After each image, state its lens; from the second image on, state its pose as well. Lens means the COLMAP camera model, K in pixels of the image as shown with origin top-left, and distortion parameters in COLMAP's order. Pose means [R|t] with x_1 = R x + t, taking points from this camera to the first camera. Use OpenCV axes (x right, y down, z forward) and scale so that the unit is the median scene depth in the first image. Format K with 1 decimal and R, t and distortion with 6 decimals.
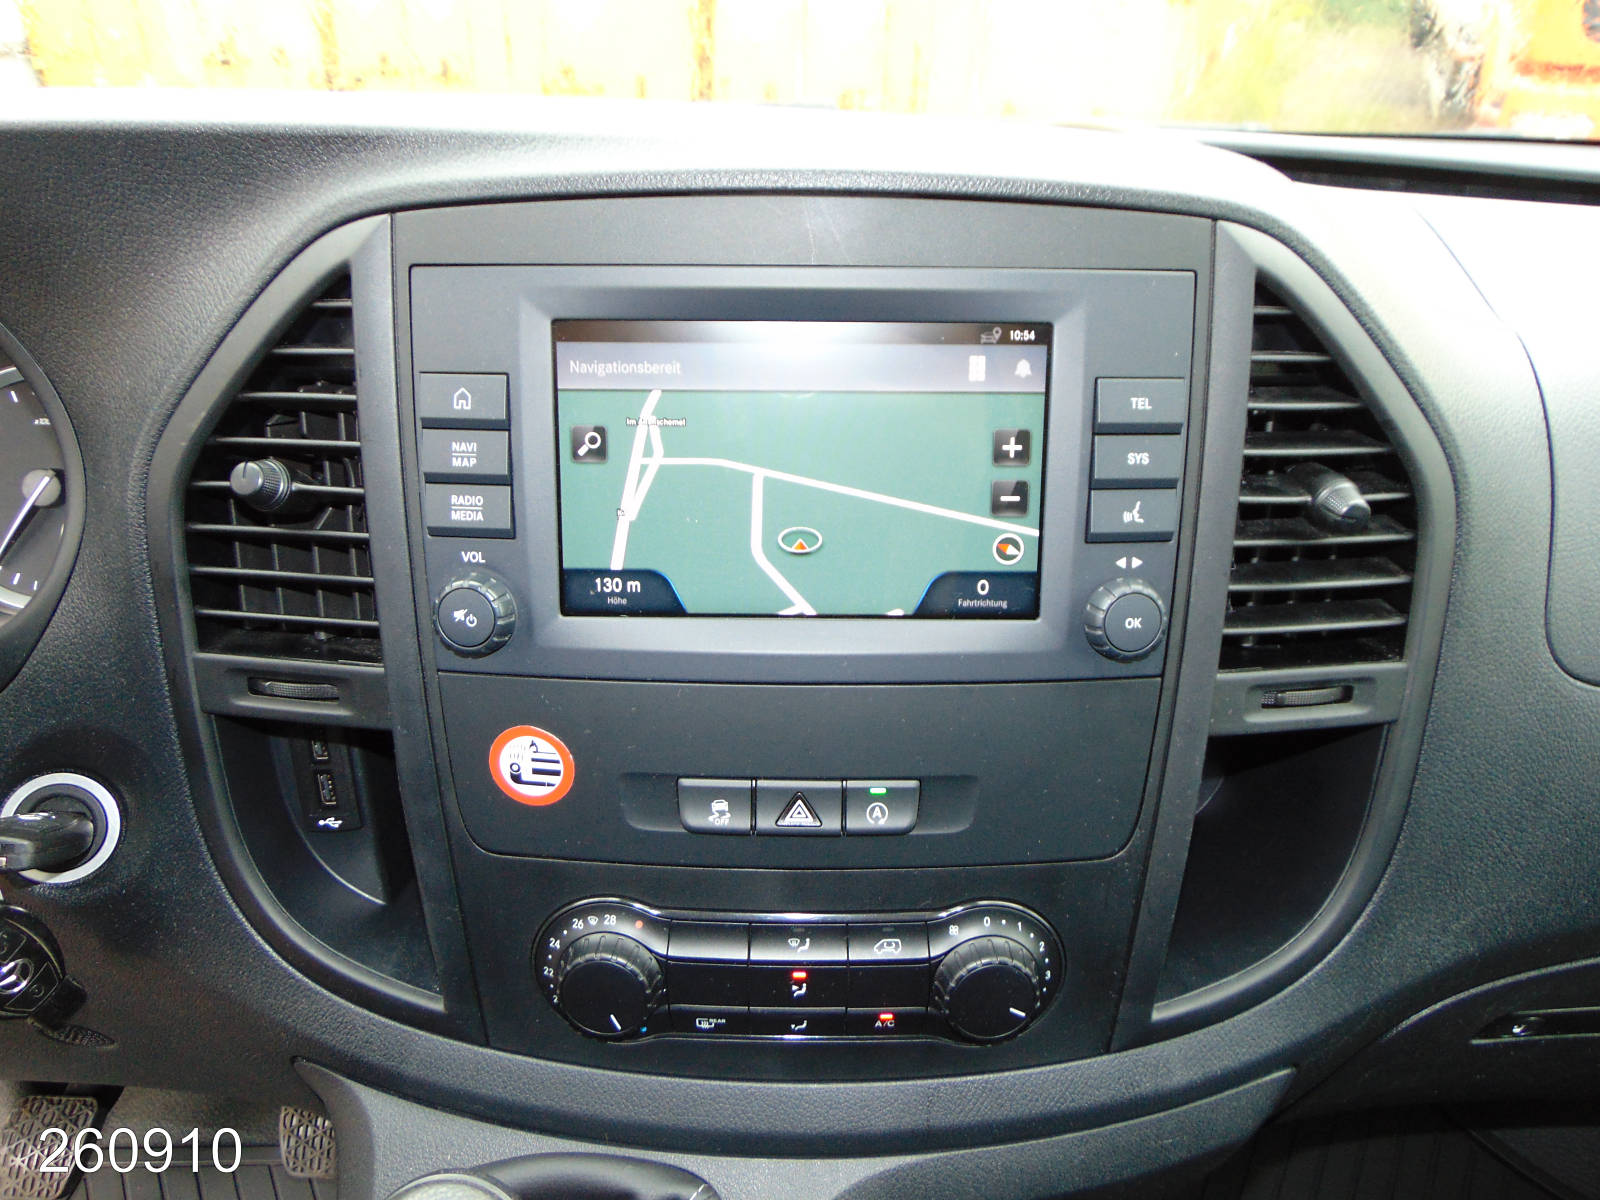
lens RADIAL K [[1129.8, 0, 800.0], [0, 1129.8, 600.0], [0, 0, 1]] dist [-0.051336, 0.090337]
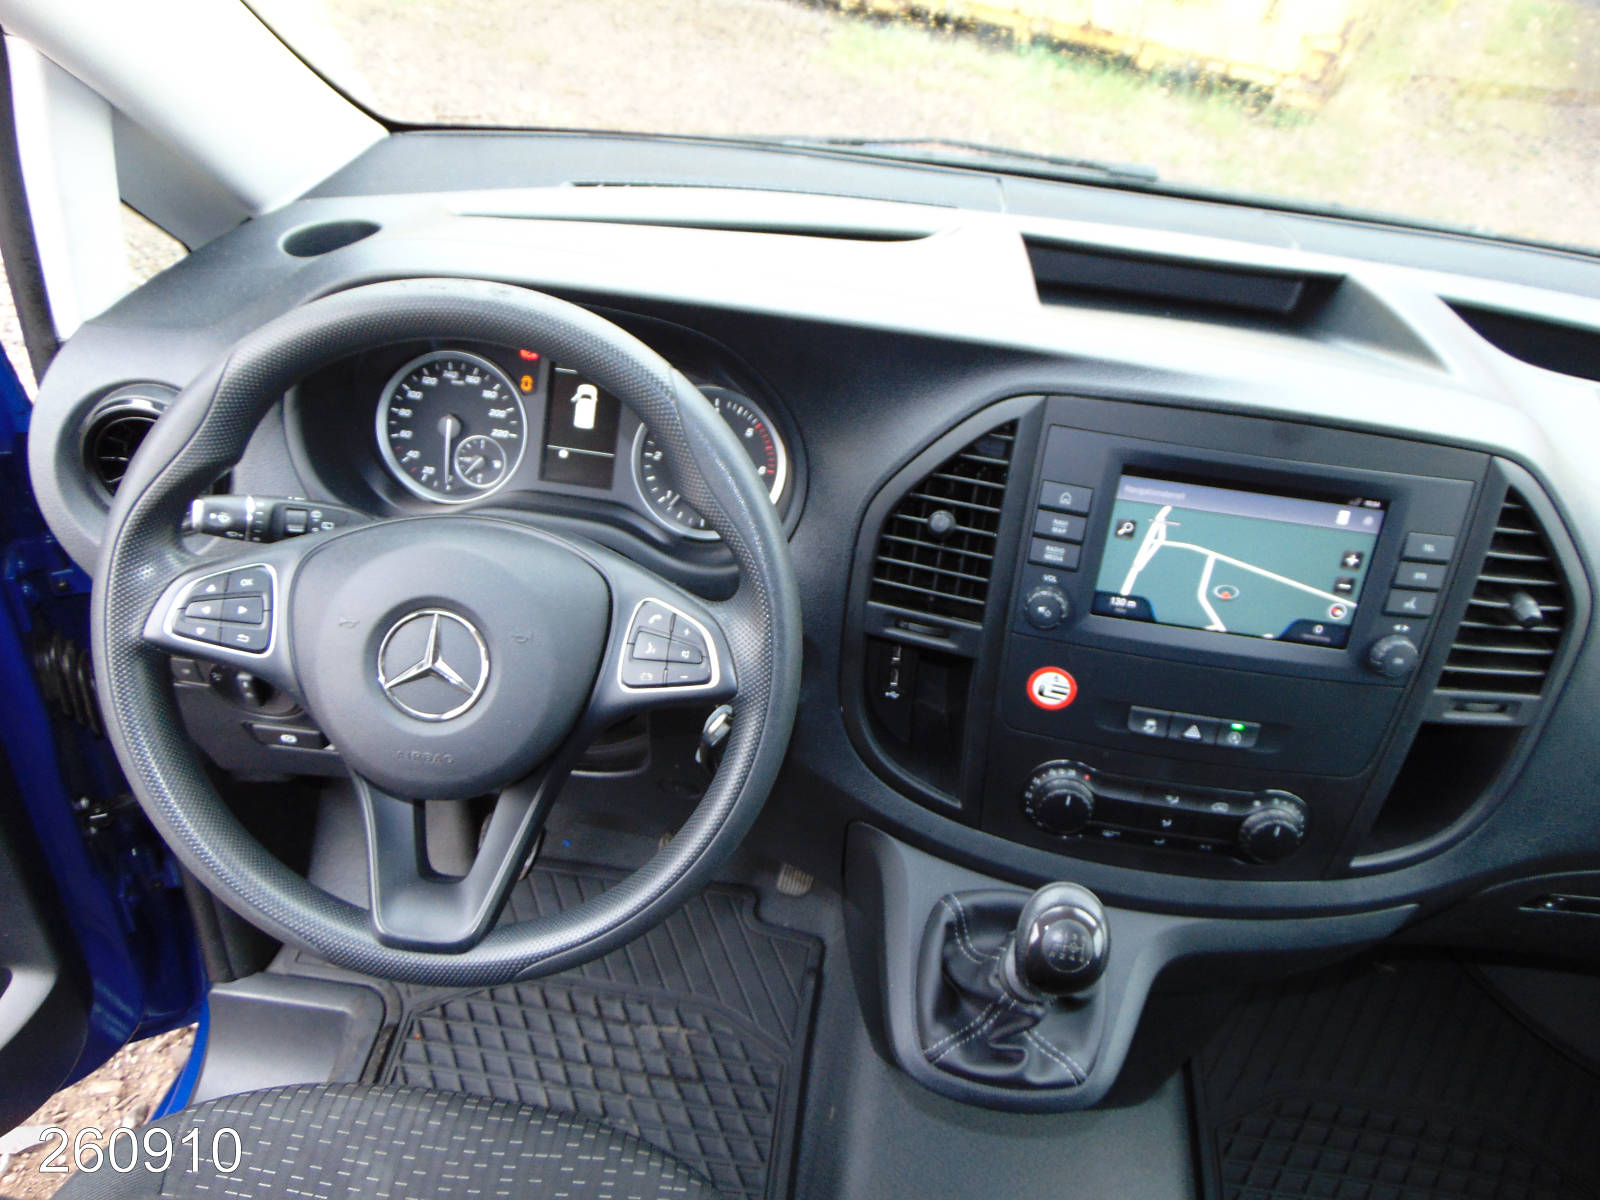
lens RADIAL K [[1129.8, 0, 800.0], [0, 1129.8, 600.0], [0, 0, 1]] dist [-0.051336, 0.090337]
pose [[0.990793, 0.131115, -0.033738, -0.615772], [-0.124969, 0.981565, 0.144615, -0.215180], [0.052077, -0.139067, 0.988913, -0.848375]]
